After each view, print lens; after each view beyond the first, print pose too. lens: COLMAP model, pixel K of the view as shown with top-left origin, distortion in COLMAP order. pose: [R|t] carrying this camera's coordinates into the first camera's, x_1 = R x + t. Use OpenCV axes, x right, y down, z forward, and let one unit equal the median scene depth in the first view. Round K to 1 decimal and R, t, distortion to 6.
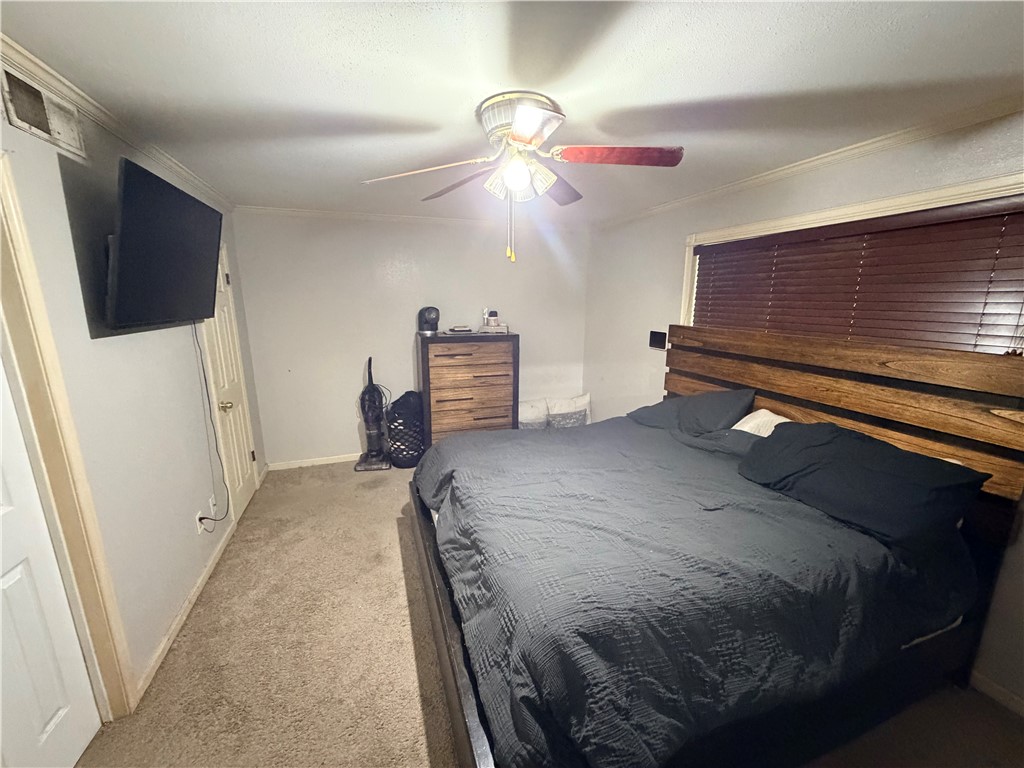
lens RADIAL K [[410.6, 0, 515.4], [0, 410.6, 387.1], [0, 0, 1]] dist [0.000376, 0.000278]
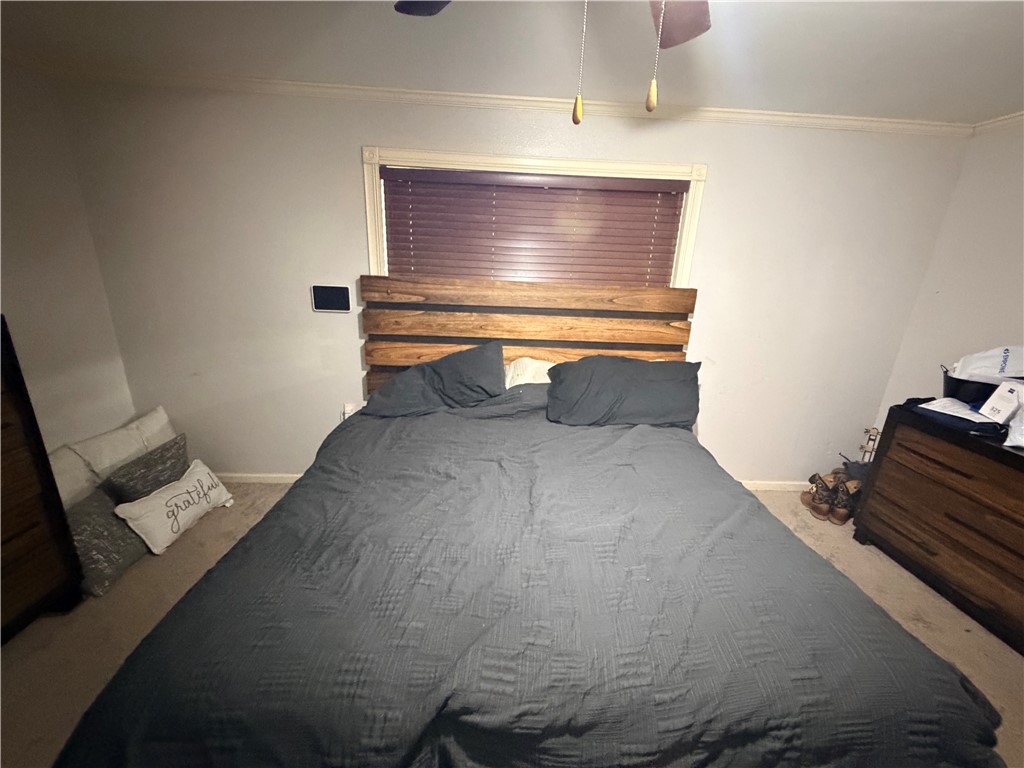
lens RADIAL K [[410.6, 0, 511.7], [0, 410.6, 385.8], [0, 0, 1]] dist [0.000376, 0.000278]
pose [[0.293964, -0.275469, 0.915261, -0.334653], [0.165843, 0.957745, 0.234990, -0.118054], [-0.941319, 0.082711, 0.327227, 0.683084]]
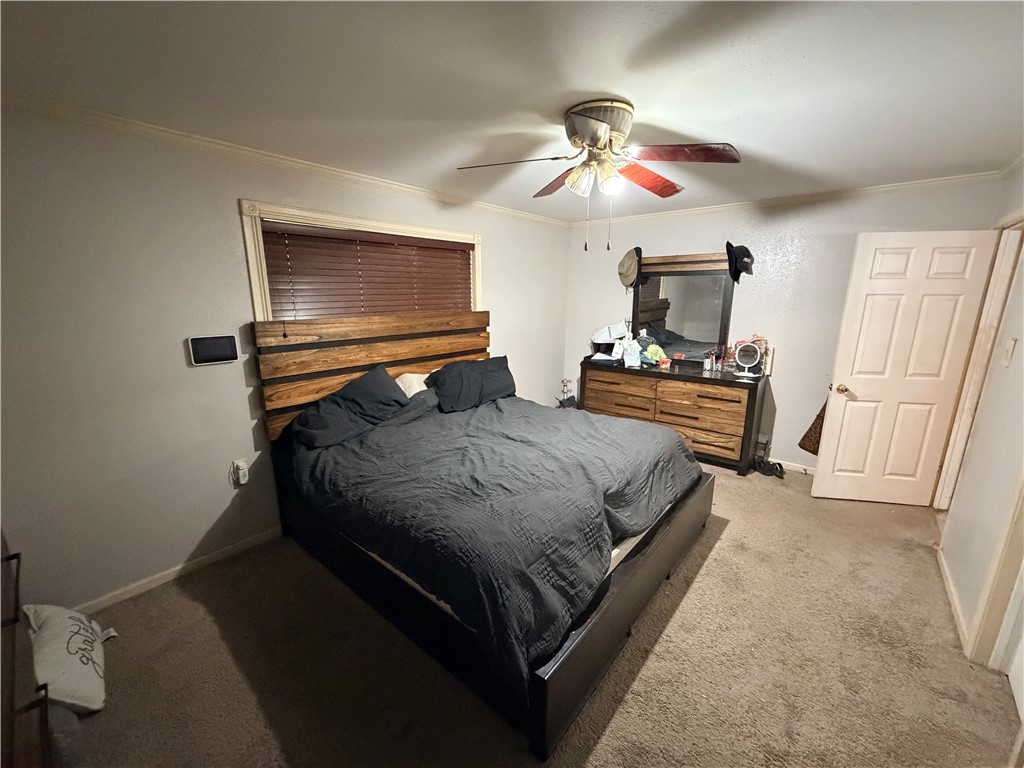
lens RADIAL K [[410.6, 0, 512.6], [0, 410.6, 383.1], [0, 0, 1]] dist [0.000376, 0.000278]
pose [[-0.506705, -0.190673, 0.840770, -0.624849], [0.182609, 0.929371, 0.320818, -0.259991], [-0.842558, 0.316092, -0.436098, 1.245852]]
